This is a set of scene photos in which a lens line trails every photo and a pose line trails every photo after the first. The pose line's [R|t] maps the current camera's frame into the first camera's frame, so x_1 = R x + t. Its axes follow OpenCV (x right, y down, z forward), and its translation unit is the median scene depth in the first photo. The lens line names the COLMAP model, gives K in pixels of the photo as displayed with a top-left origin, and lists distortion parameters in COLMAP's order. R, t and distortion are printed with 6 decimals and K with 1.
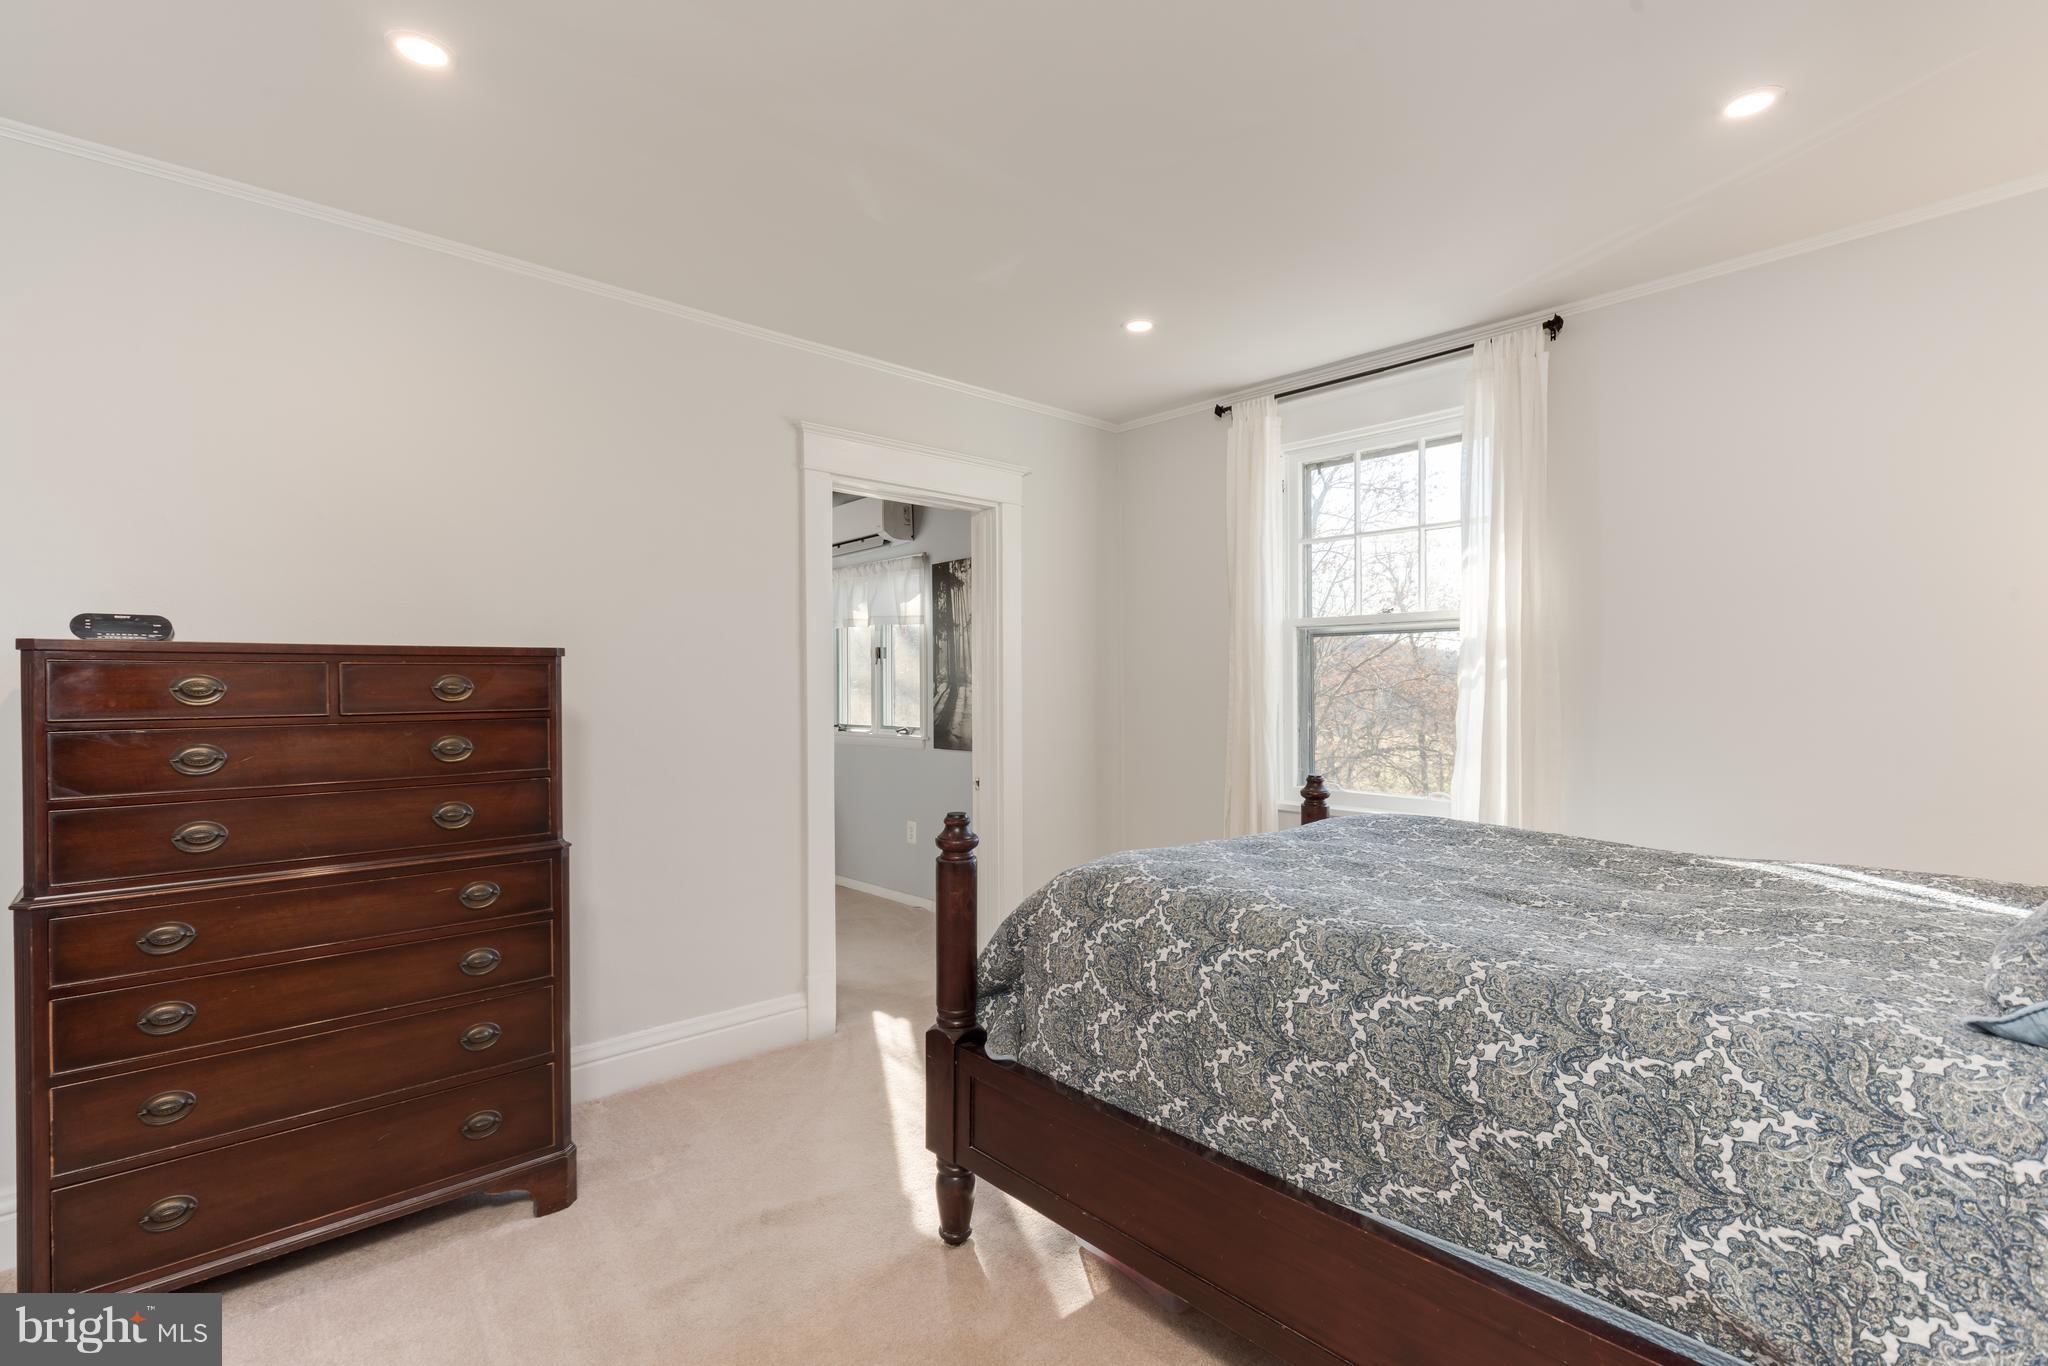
lens RADIAL K [[972.4, 0, 1024.2], [0, 972.4, 685.3], [0, 0, 1]] dist [0.004513, 0.000458]
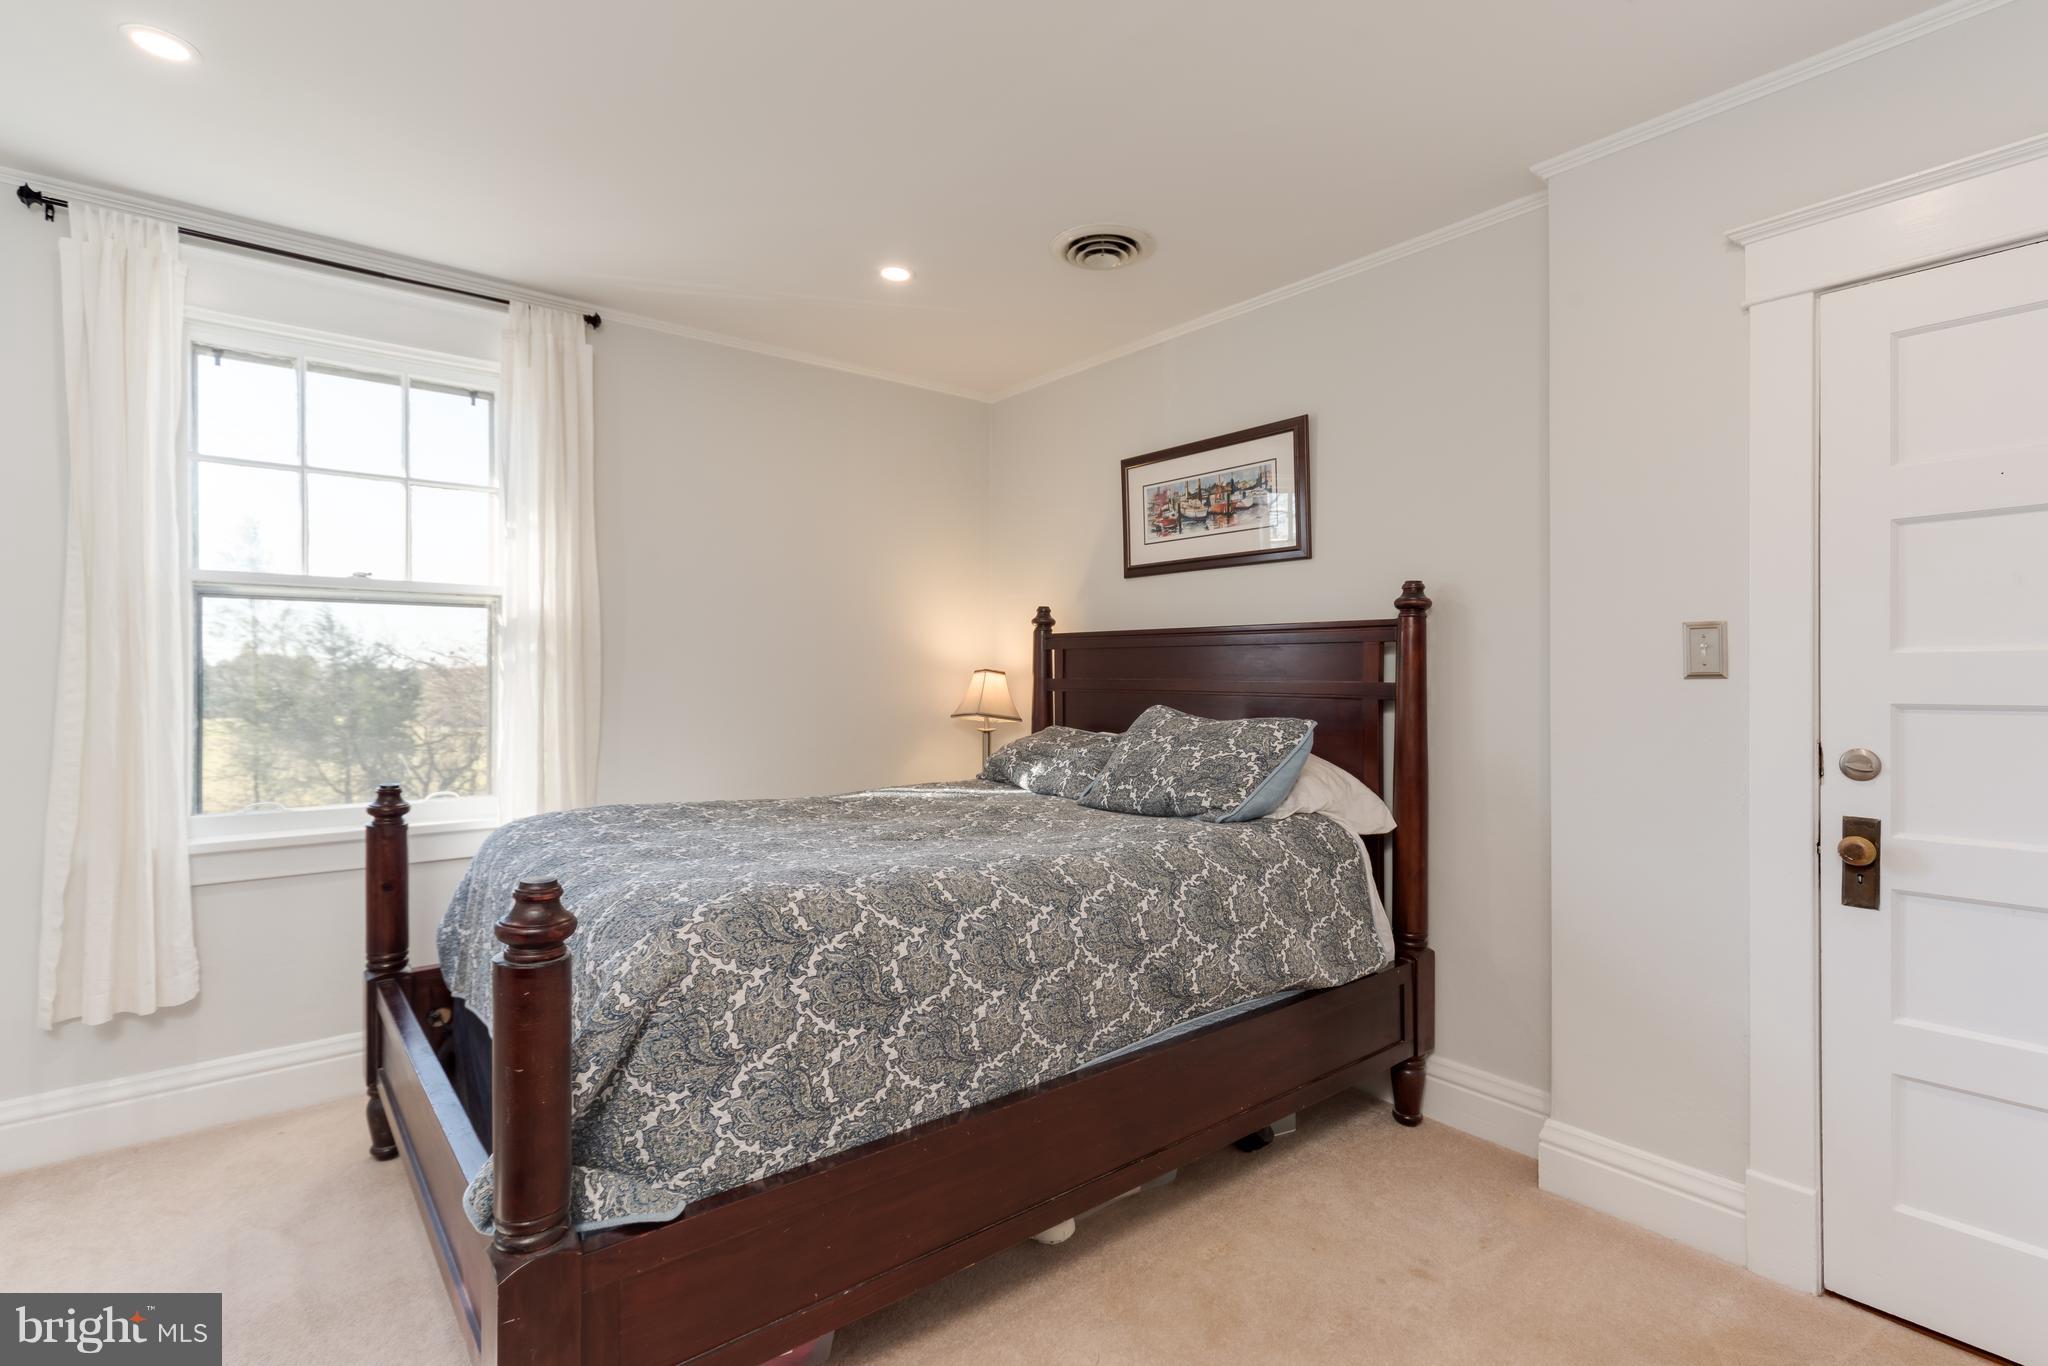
lens RADIAL K [[972.4, 0, 1024.1], [0, 972.4, 679.1], [0, 0, 1]] dist [0.004513, 0.000458]
pose [[0.050843, -0.005949, 0.998689, -0.775129], [-0.000410, 0.999982, 0.005978, 0.007310], [-0.998707, -0.000714, 0.050839, 0.811102]]
